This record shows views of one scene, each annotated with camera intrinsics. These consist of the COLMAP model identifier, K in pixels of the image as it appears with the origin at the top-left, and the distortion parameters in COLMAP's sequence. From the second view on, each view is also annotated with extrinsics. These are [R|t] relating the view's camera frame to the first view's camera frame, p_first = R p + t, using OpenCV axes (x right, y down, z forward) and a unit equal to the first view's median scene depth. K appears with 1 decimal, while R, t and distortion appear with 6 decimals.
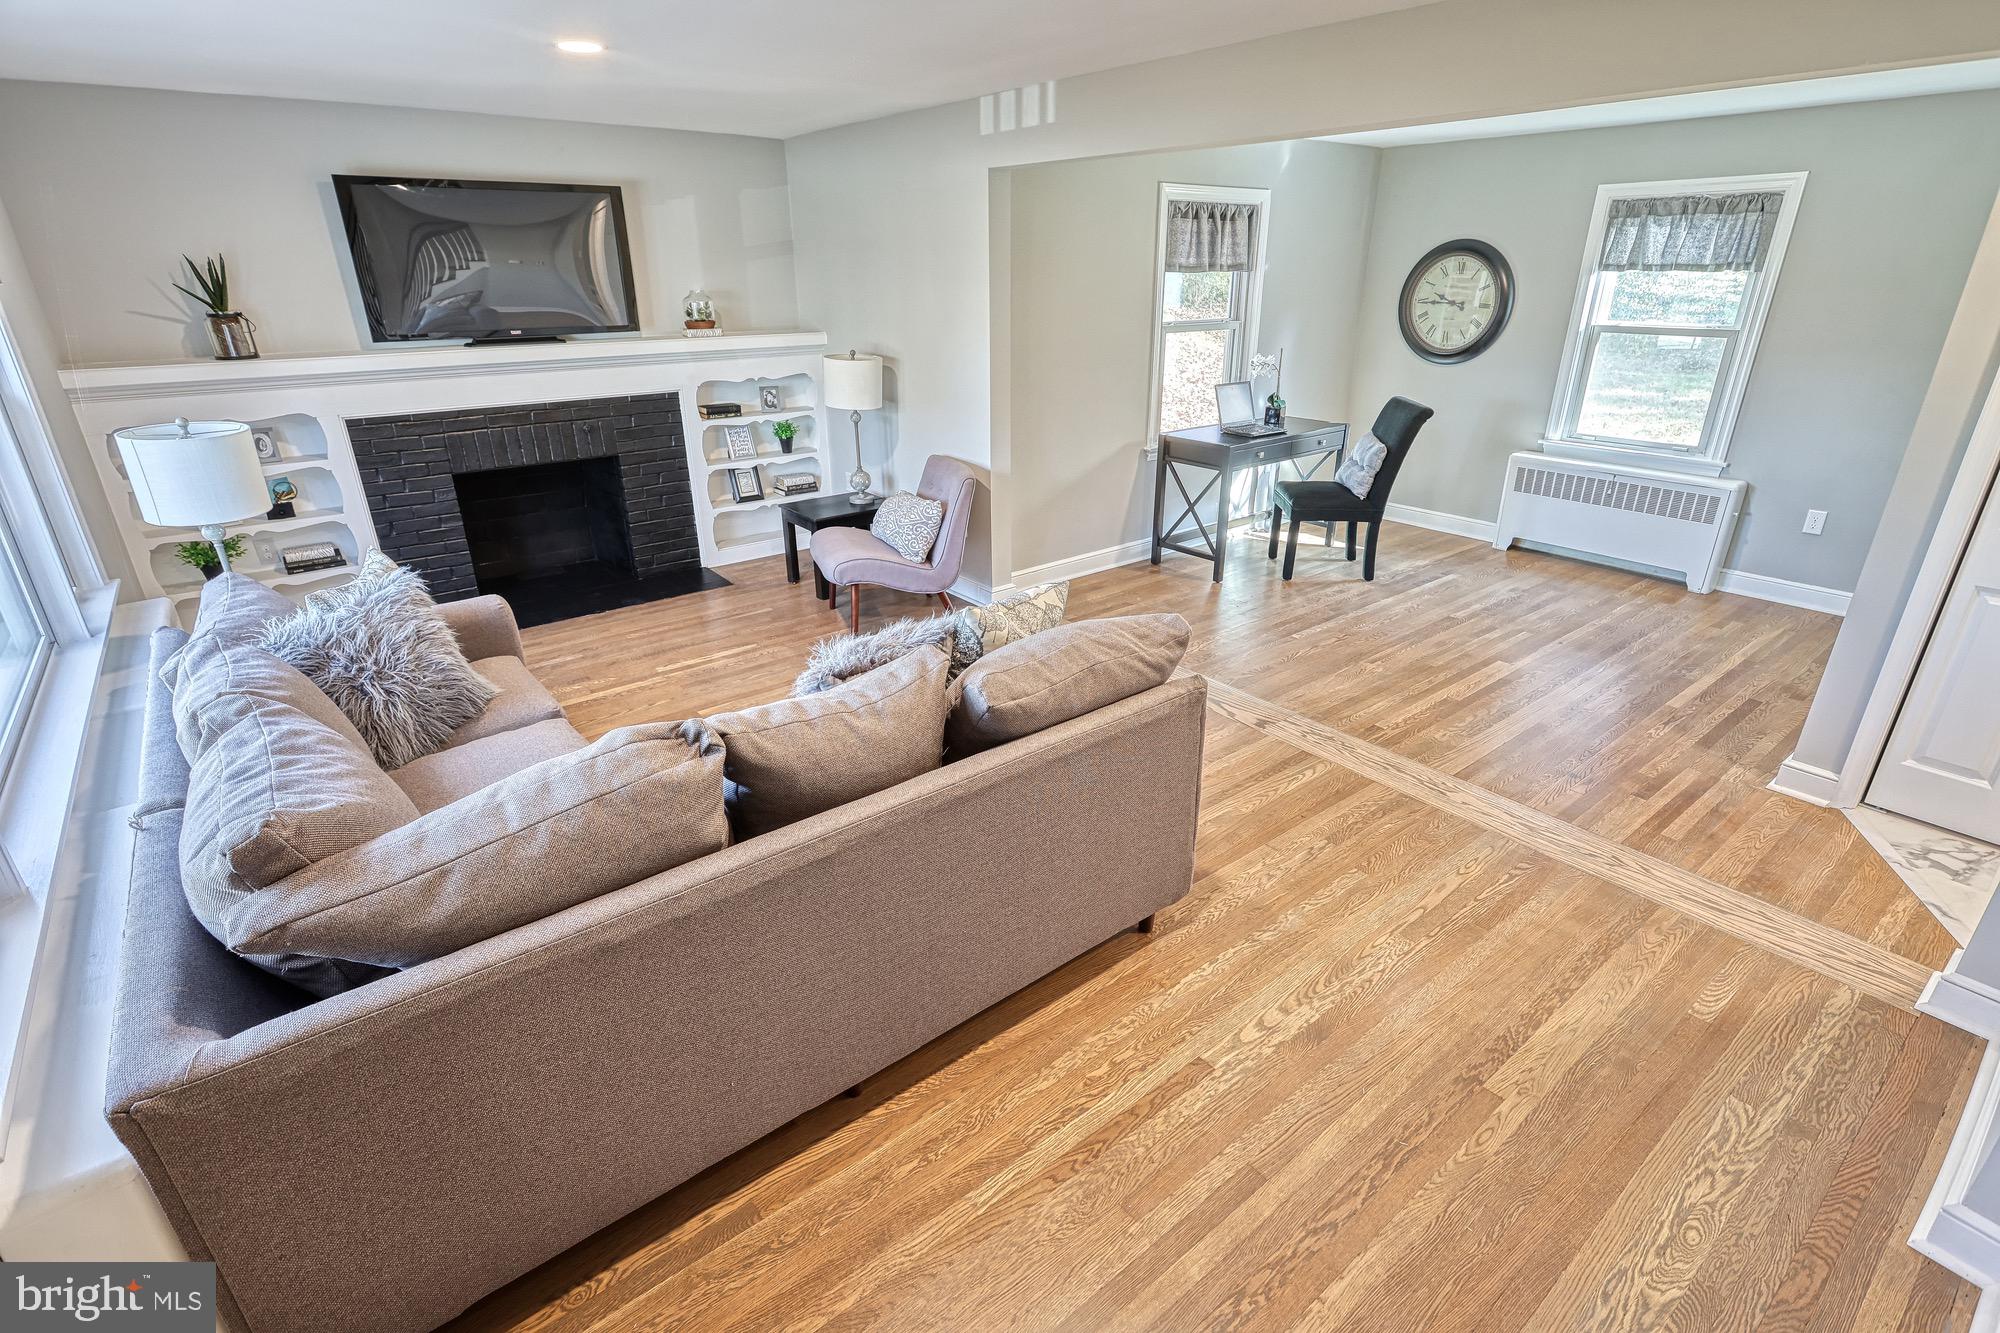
lens RADIAL K [[947.1, 0, 1008.4], [0, 947.1, 660.9], [0, 0, 1]] dist [-0.007971, 0.004346]
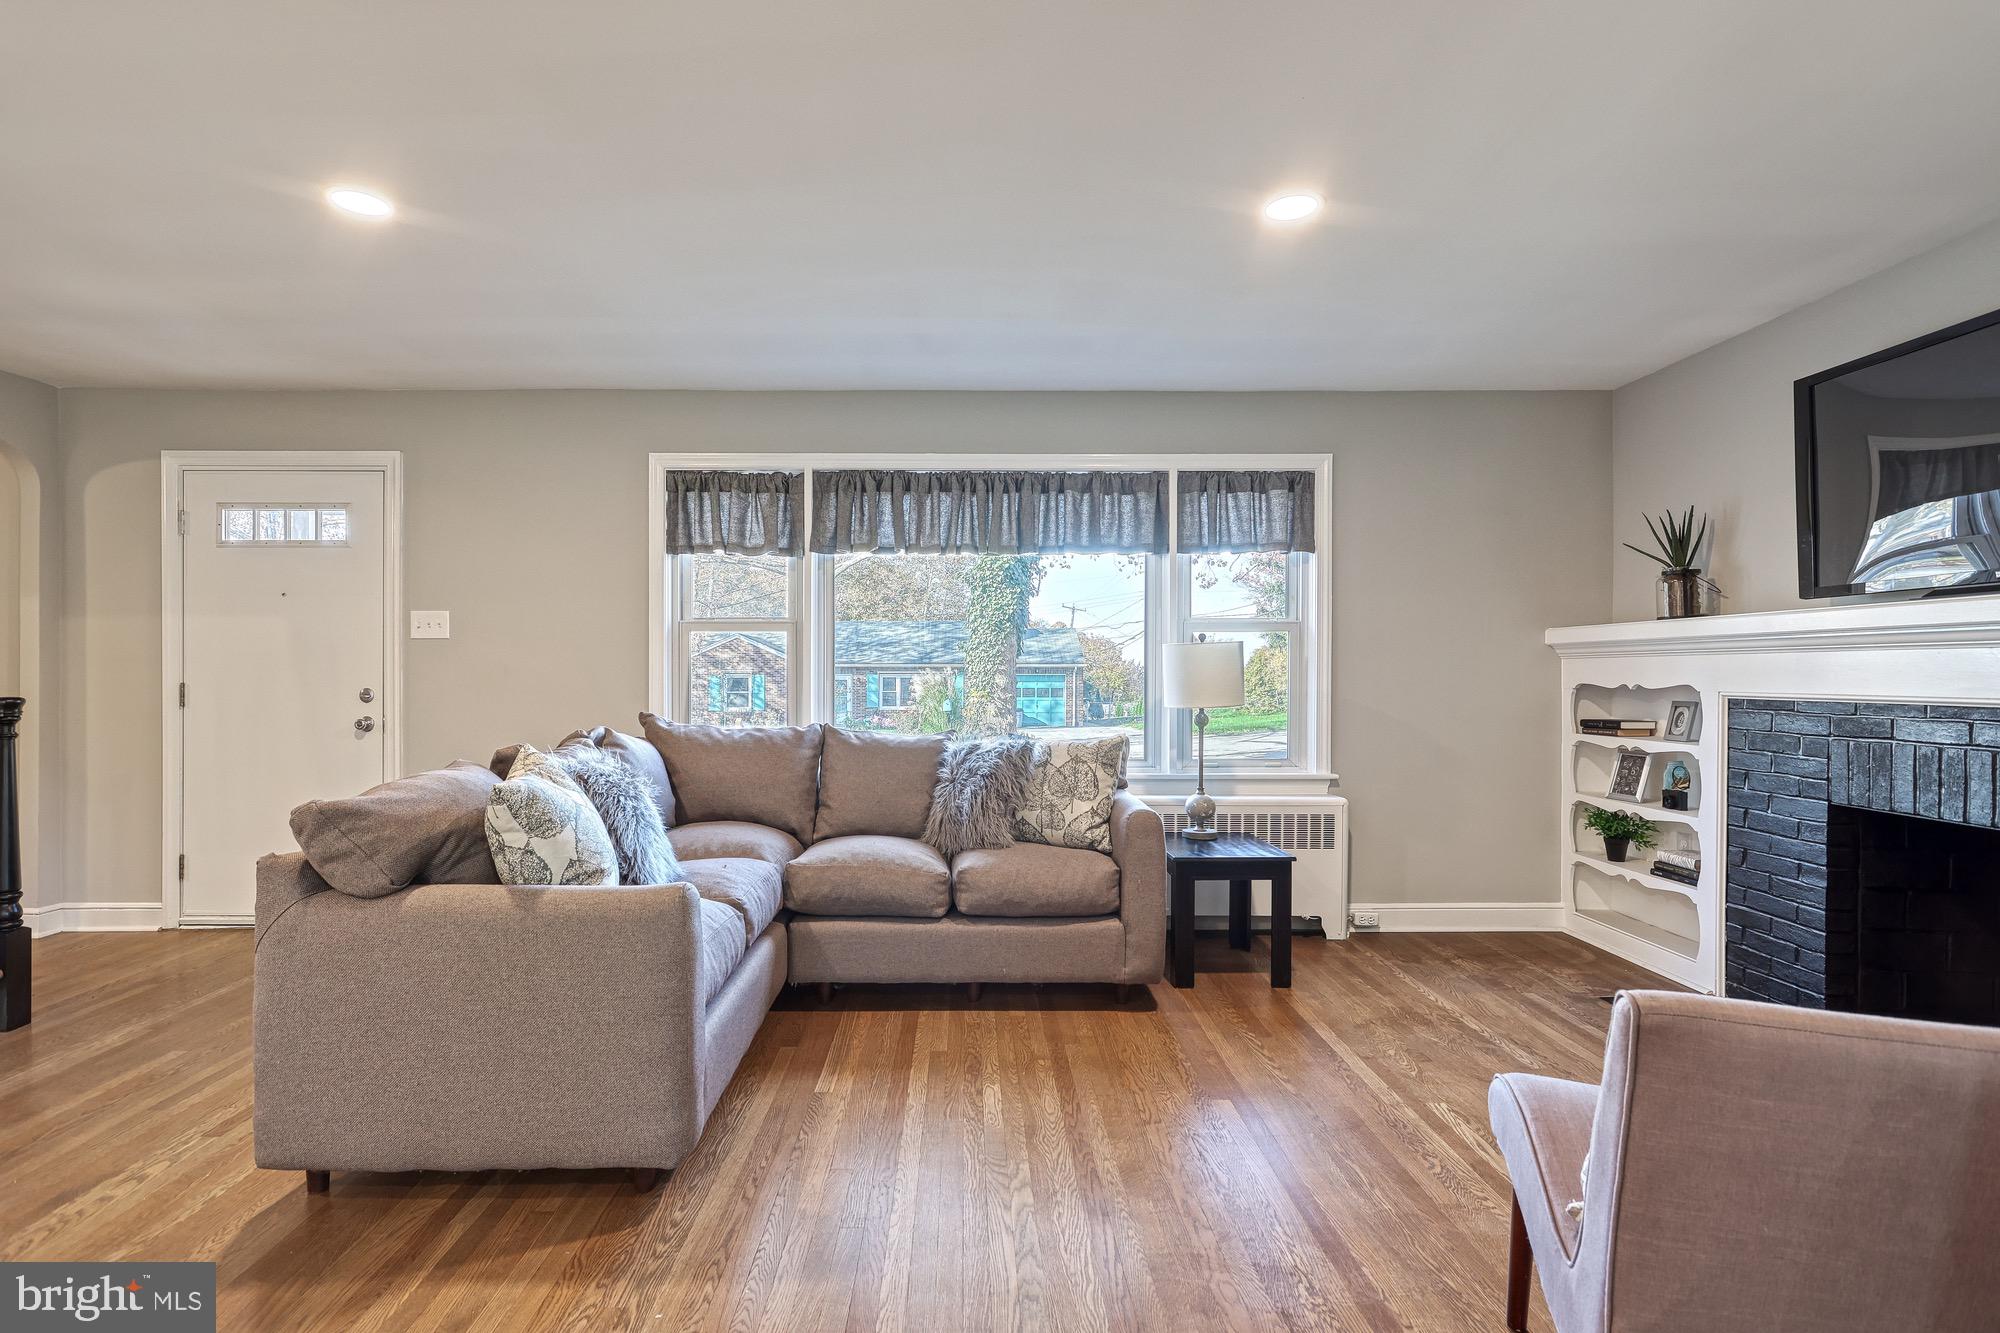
lens RADIAL K [[947.1, 0, 961.3], [0, 947.1, 698.8], [0, 0, 1]] dist [-0.007971, 0.004346]
pose [[-0.628918, 0.025013, -0.777069, 0.205577], [-0.299729, 0.914423, 0.272018, -0.234002], [0.717373, 0.403987, -0.567600, 0.837817]]
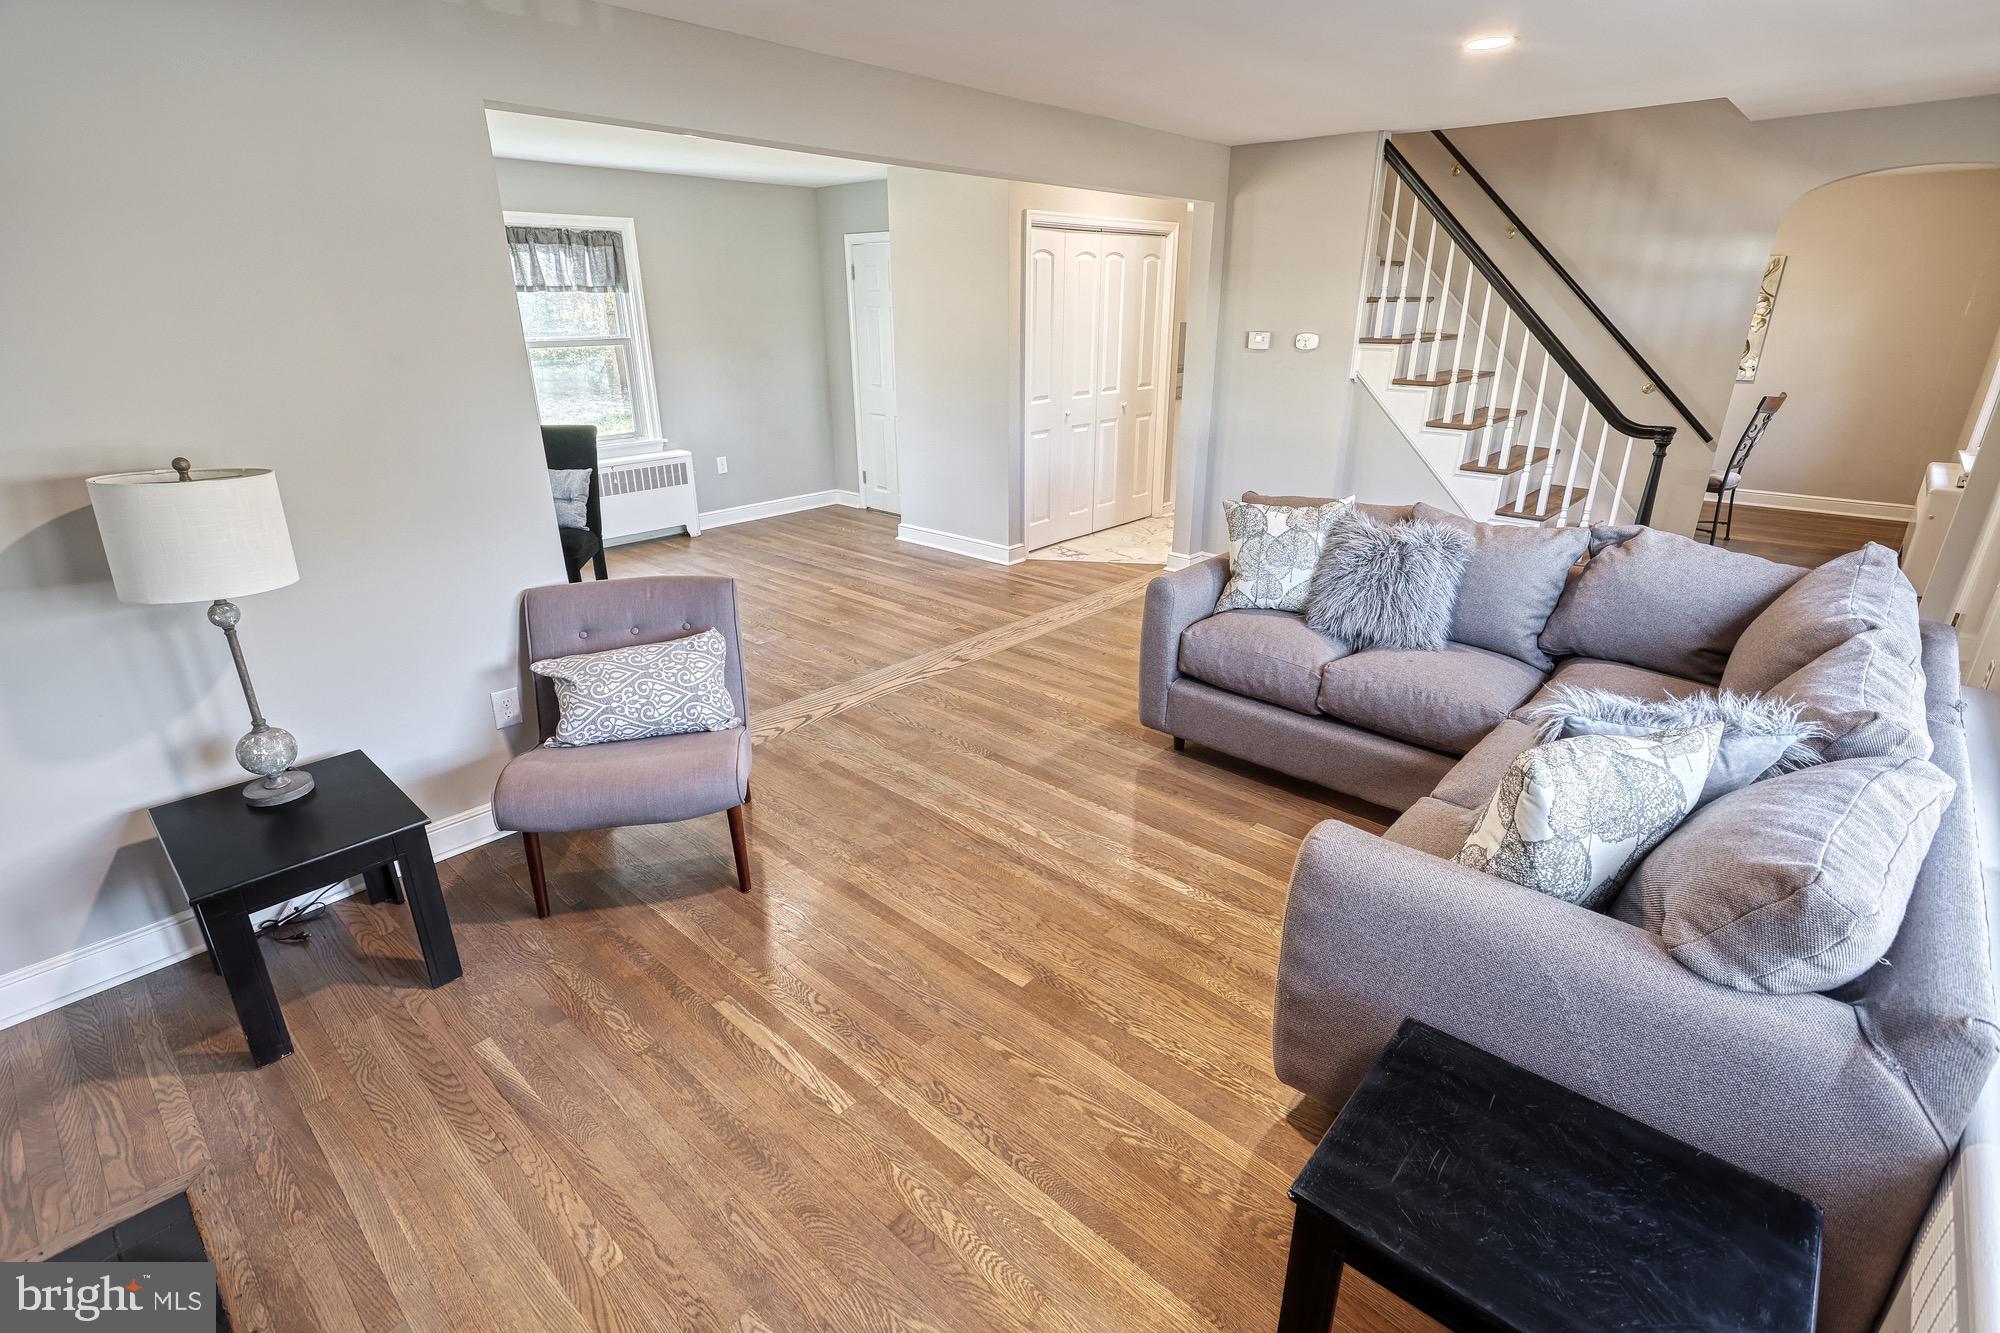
lens RADIAL K [[947.1, 0, 996.0], [0, 947.1, 662.7], [0, 0, 1]] dist [-0.007971, 0.004346]
pose [[-0.152267, -0.349374, 0.924528, -0.602932], [0.389186, 0.838663, 0.381023, -0.263456], [-0.908487, 0.417831, 0.008271, 0.689382]]
